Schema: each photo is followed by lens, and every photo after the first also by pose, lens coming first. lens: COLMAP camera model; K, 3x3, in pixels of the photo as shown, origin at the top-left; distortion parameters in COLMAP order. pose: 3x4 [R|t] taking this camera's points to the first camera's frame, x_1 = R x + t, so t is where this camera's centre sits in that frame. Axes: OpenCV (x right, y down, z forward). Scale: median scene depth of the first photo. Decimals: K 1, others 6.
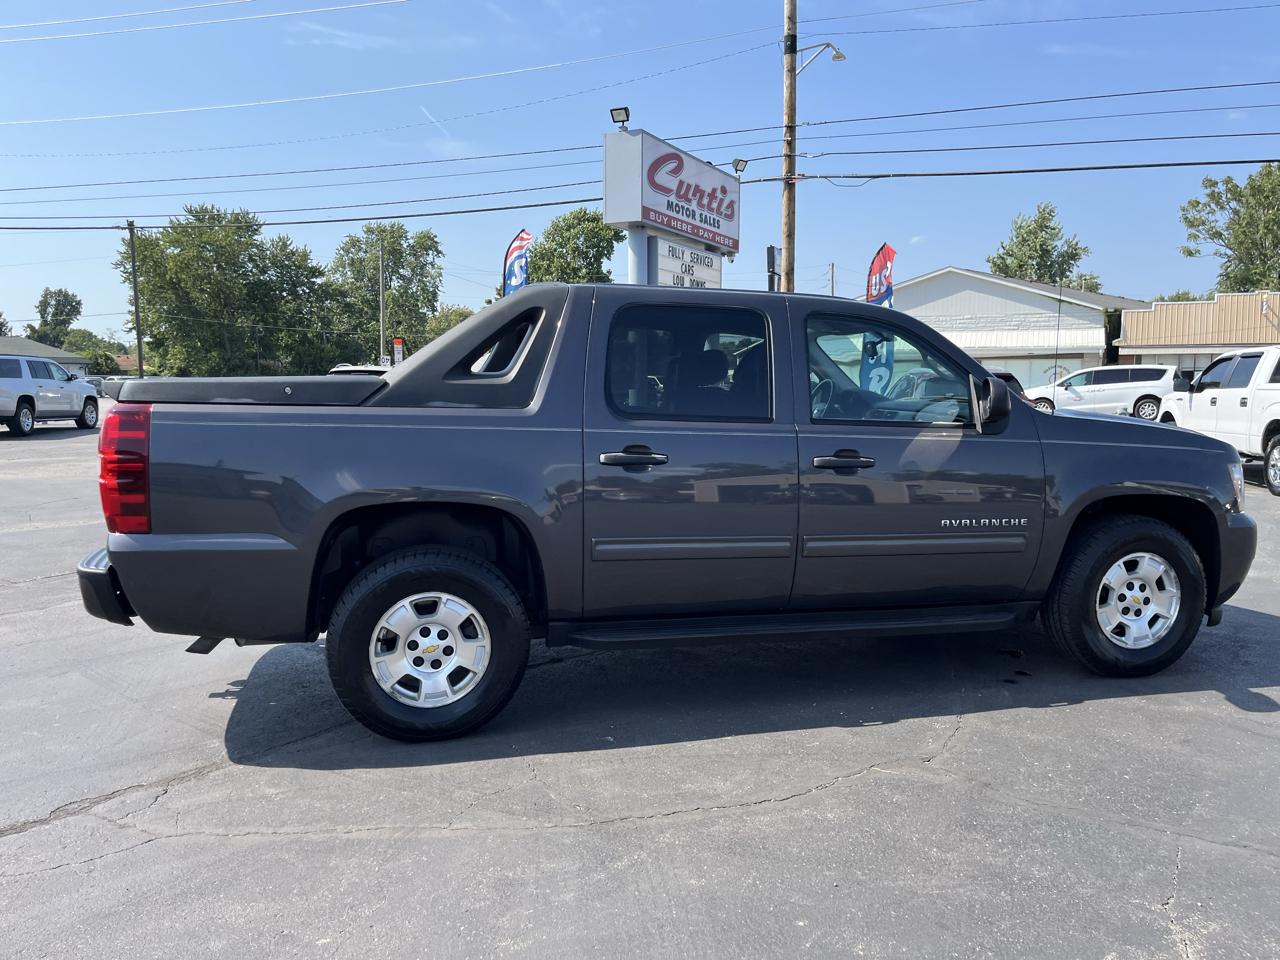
lens RADIAL K [[976.2, 0, 653.7], [0, 976.2, 482.4], [0, 0, 1]] dist [0.061814, -0.079602]
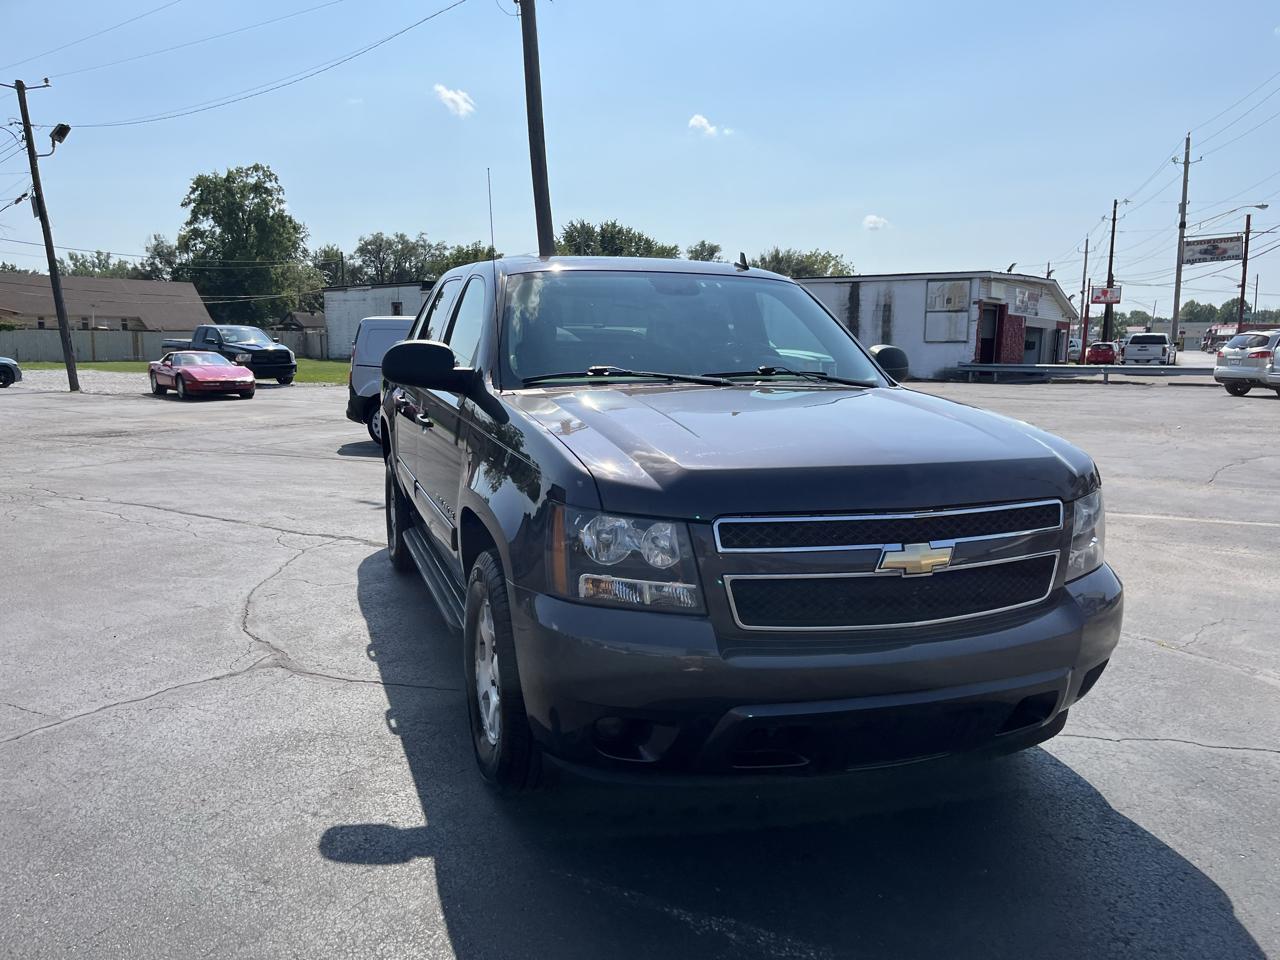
lens RADIAL K [[976.2, 0, 648.0], [0, 976.2, 489.9], [0, 0, 1]] dist [0.061814, -0.079602]
pose [[0.089836, 0.149665, -0.984647, 1.142548], [-0.113574, 0.983735, 0.139164, -0.109321], [0.989460, 0.099328, 0.105372, 1.018683]]
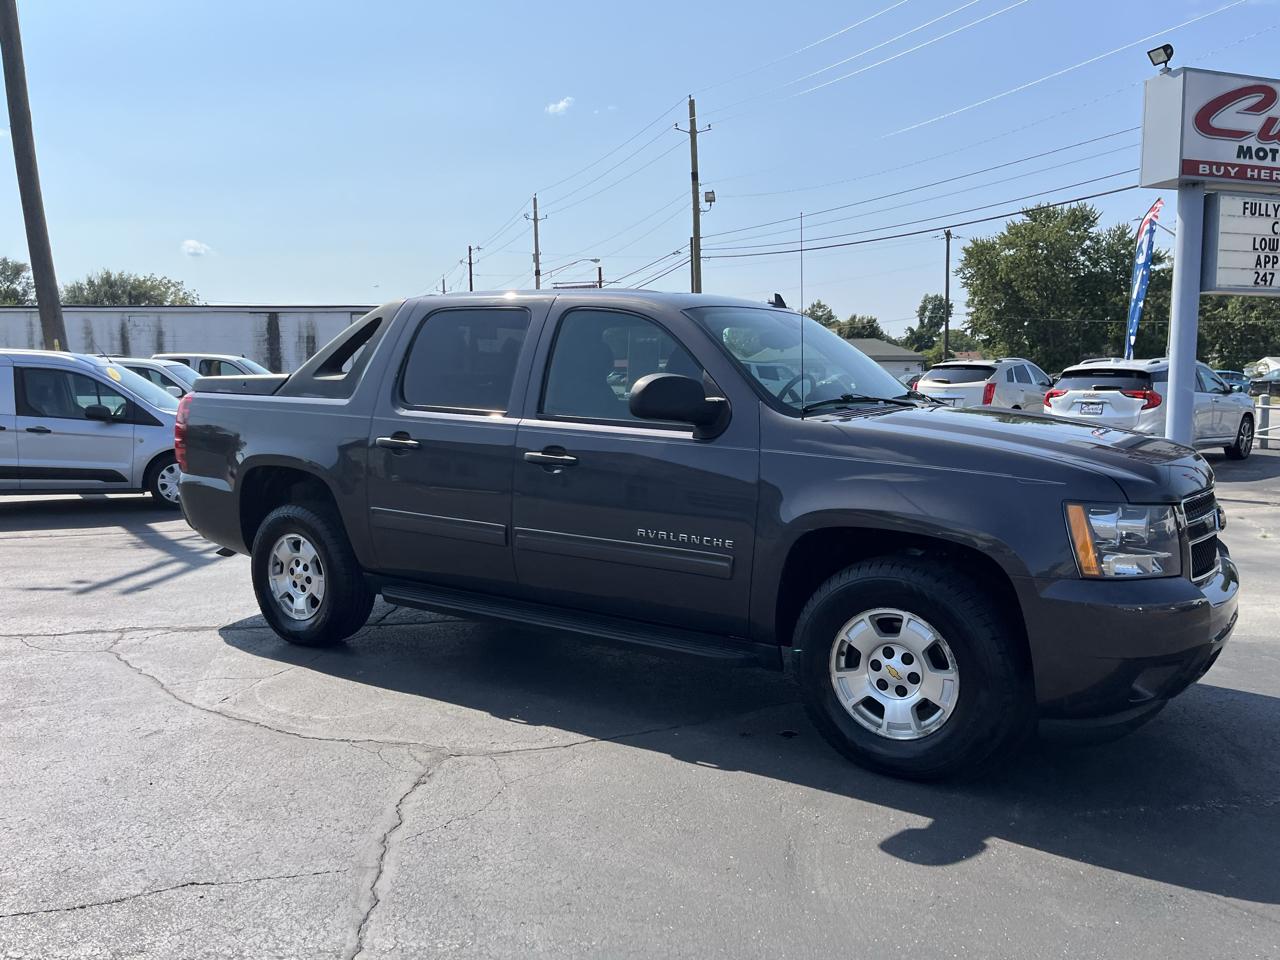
lens RADIAL K [[976.2, 0, 652.1], [0, 976.2, 471.7], [0, 0, 1]] dist [0.061814, -0.079602]
pose [[0.672925, 0.069350, -0.736453, 0.895643], [-0.072875, 0.996968, 0.027294, -0.037619], [0.736112, 0.035303, 0.675938, 0.363337]]
